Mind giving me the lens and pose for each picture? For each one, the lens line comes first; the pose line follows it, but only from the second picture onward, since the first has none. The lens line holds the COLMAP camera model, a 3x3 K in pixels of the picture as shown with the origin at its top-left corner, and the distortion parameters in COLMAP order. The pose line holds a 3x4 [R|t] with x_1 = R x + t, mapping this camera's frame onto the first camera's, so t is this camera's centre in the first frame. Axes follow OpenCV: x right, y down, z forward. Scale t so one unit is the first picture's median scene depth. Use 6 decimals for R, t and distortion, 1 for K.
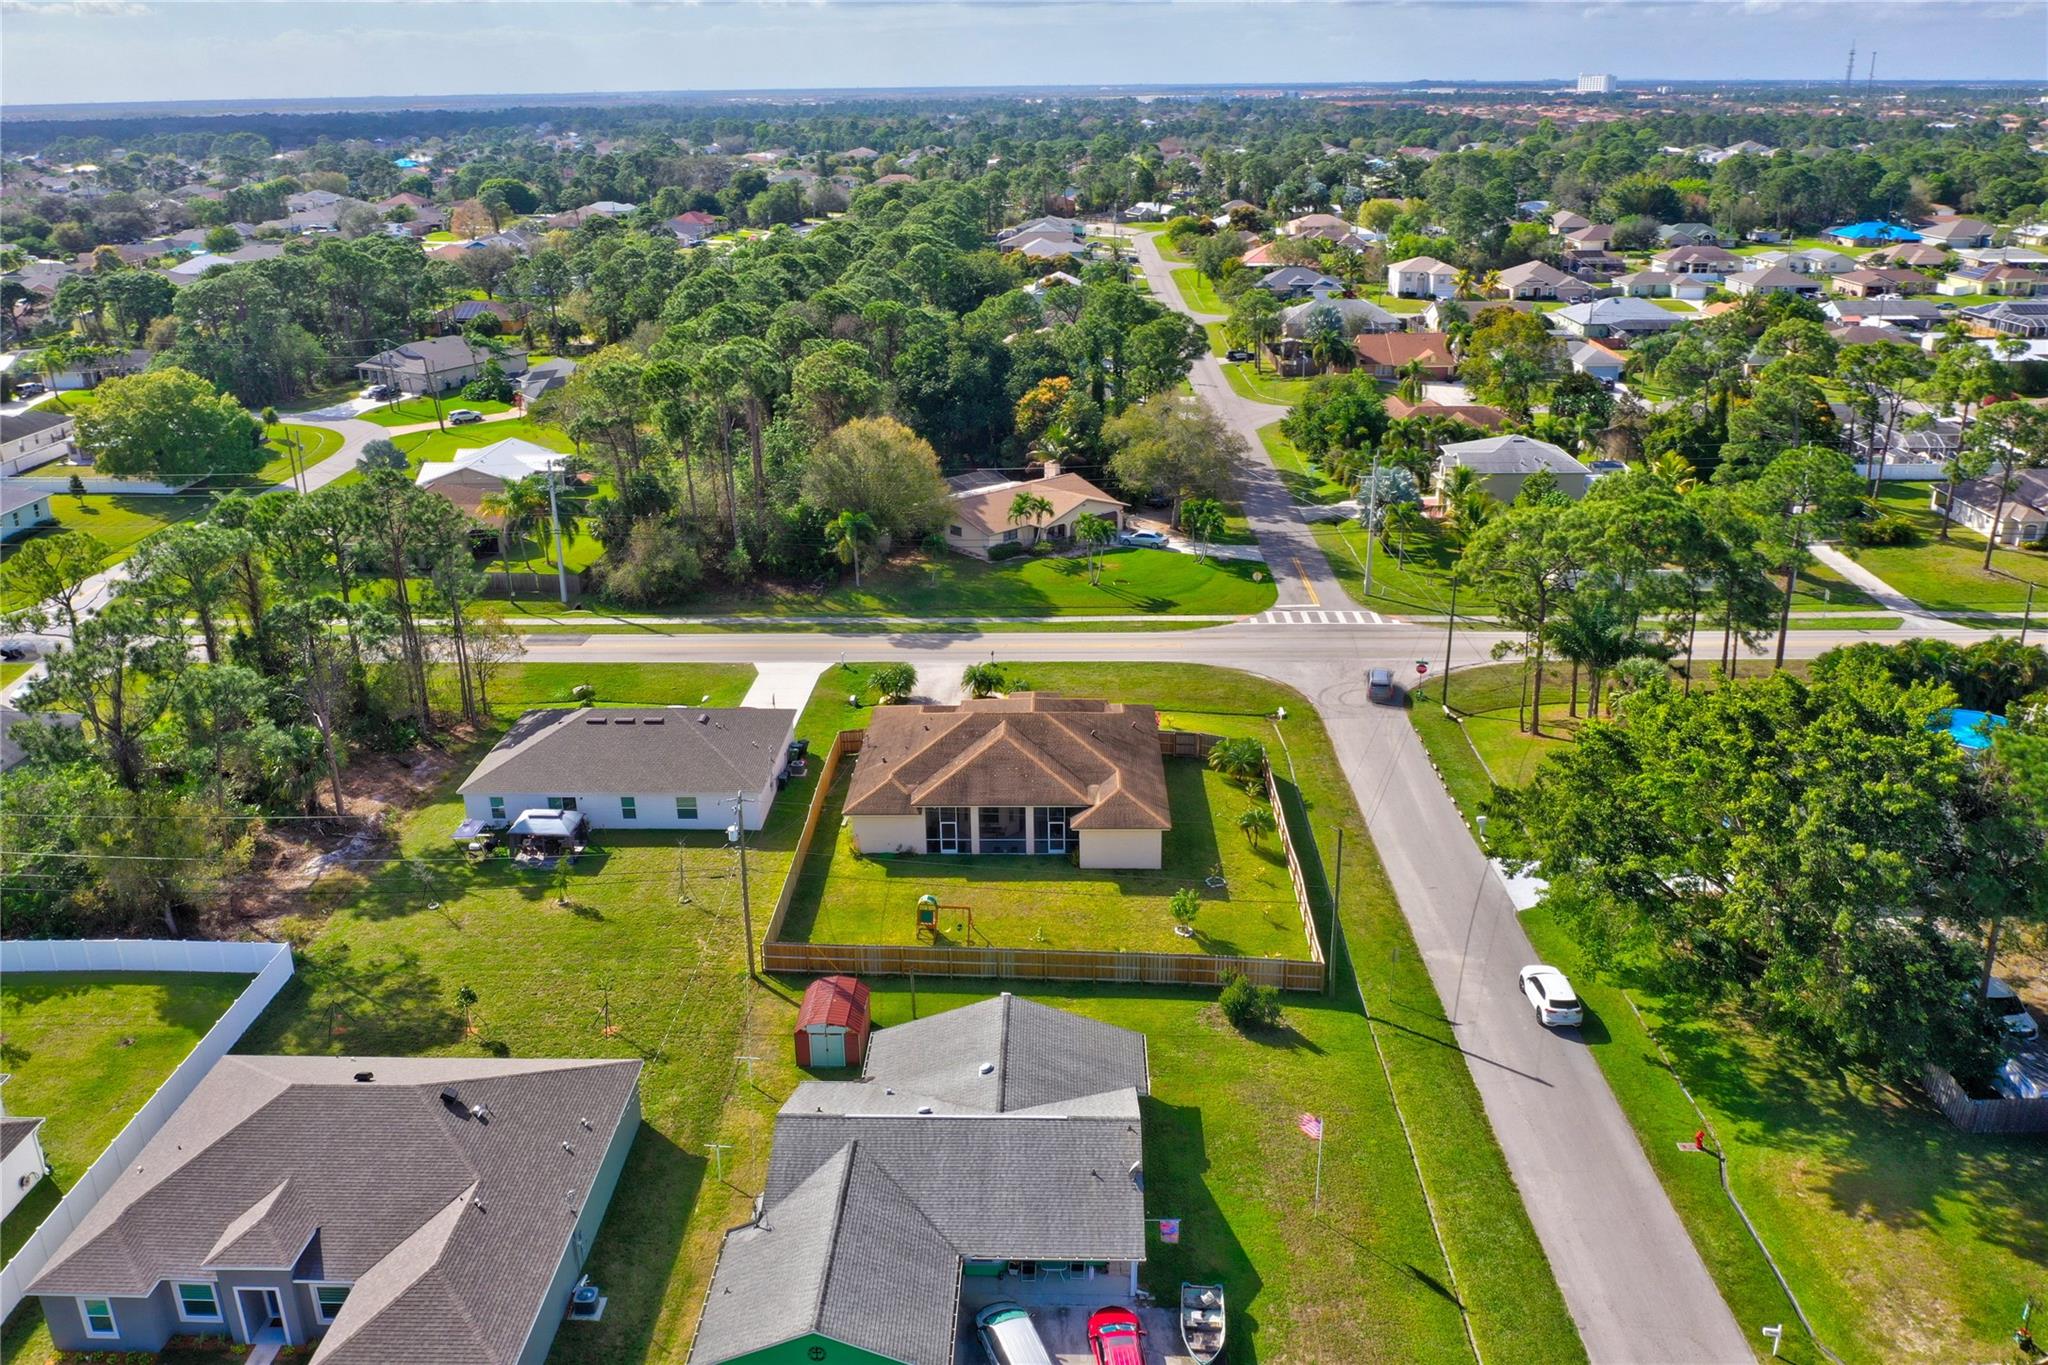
lens RADIAL K [[1615.0, 0, 1028.2], [0, 1615.0, 668.5], [0, 0, 1]] dist [-0.020107, -0.002178]
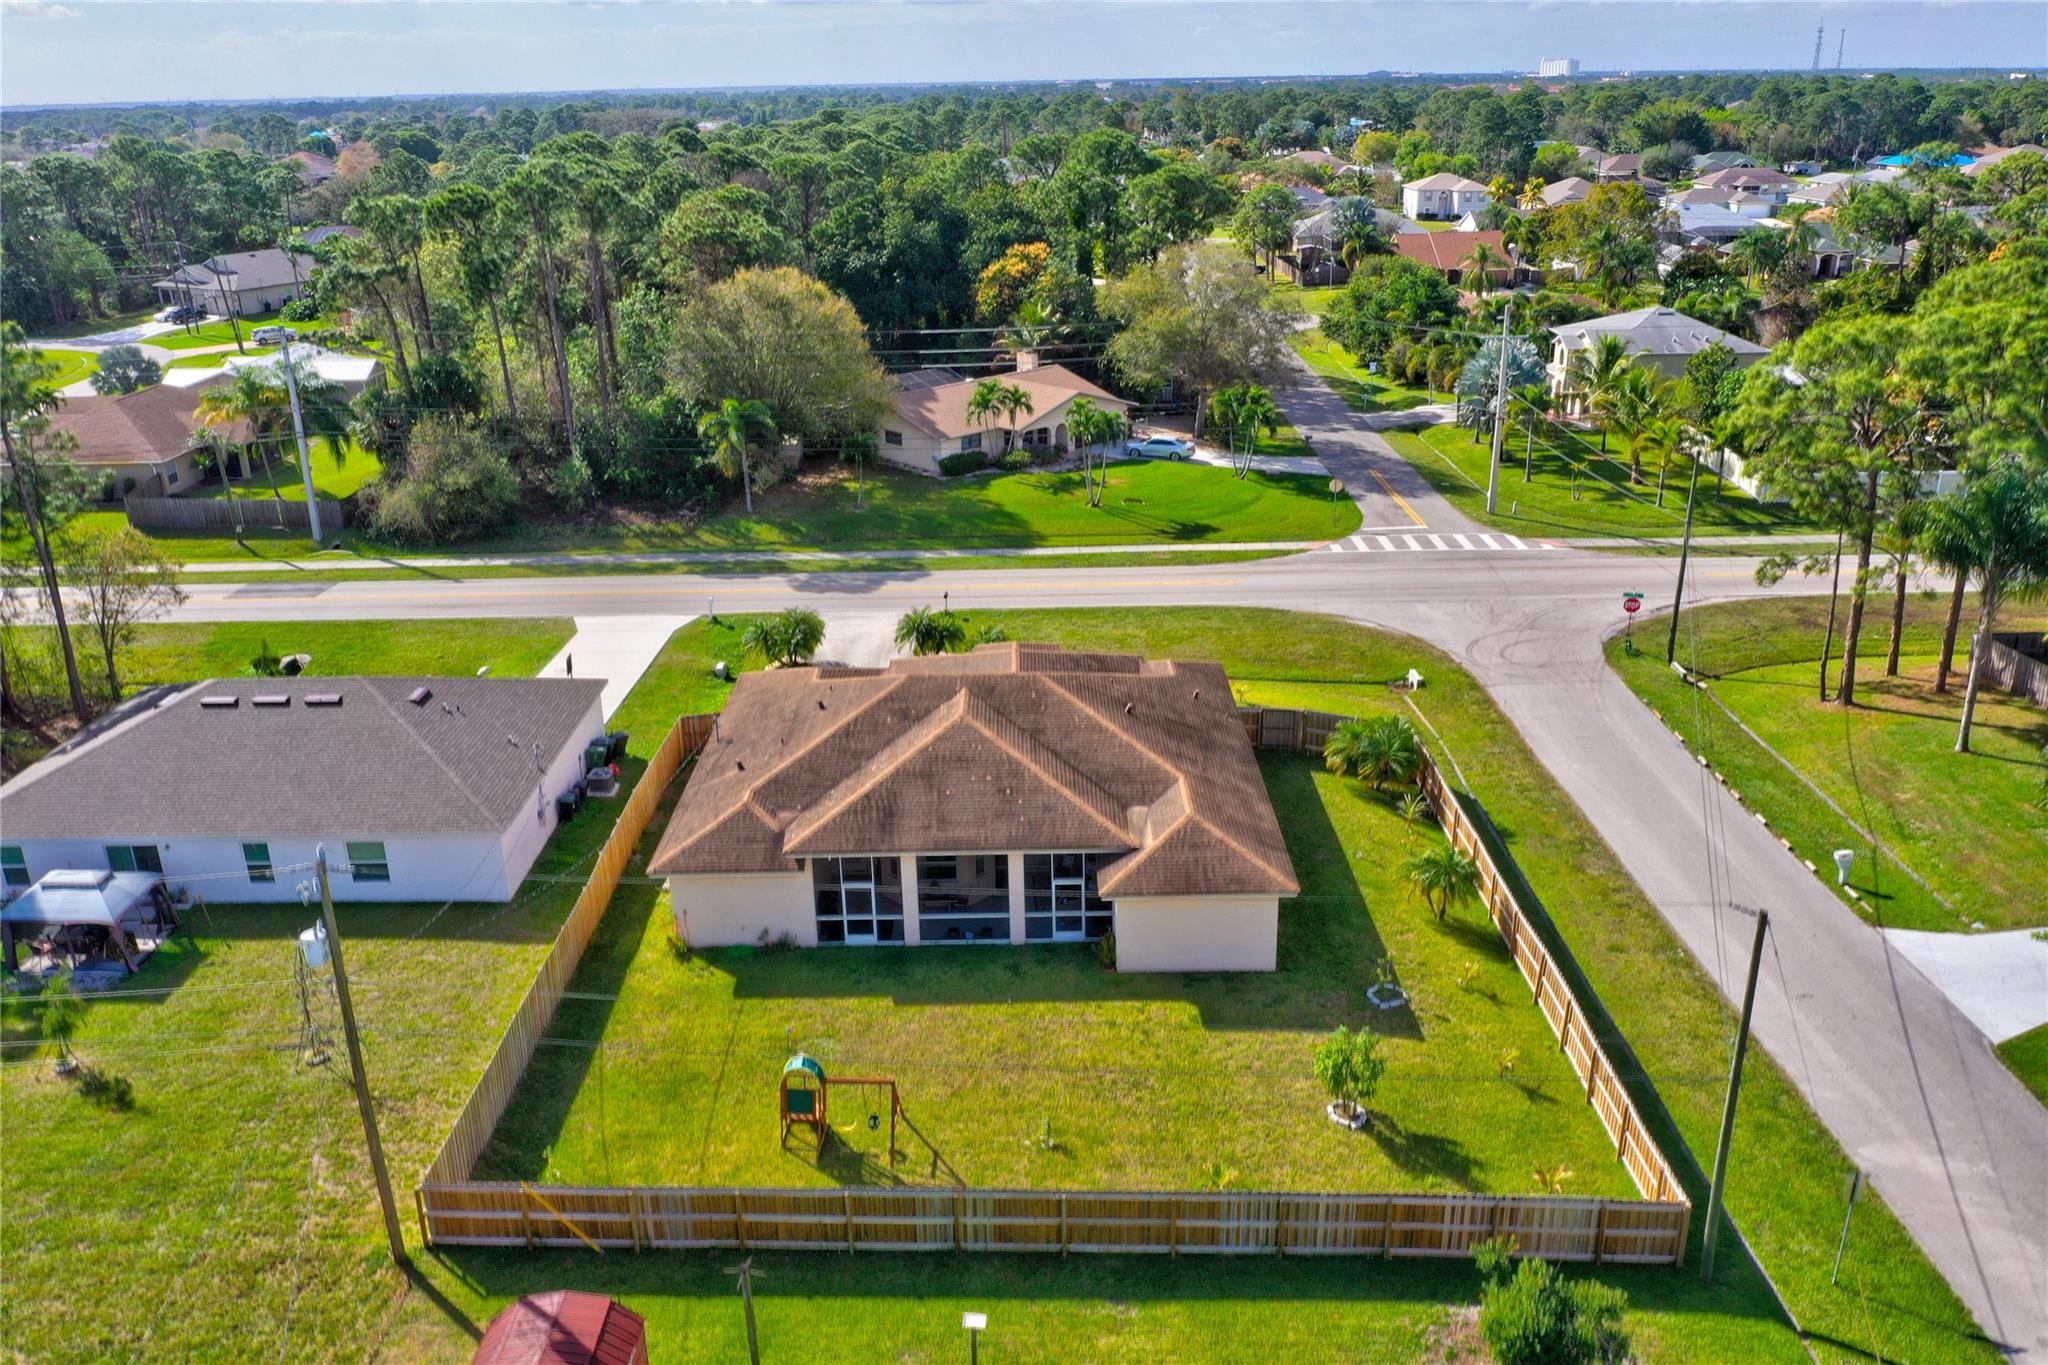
lens RADIAL K [[1615.0, 0, 1025.0], [0, 1615.0, 685.9], [0, 0, 1]] dist [-0.020107, -0.002178]
pose [[0.999678, -0.015124, 0.020352, -0.004152], [0.014925, 0.999840, 0.009869, 0.019844], [-0.020498, -0.009562, 0.999744, 0.347124]]
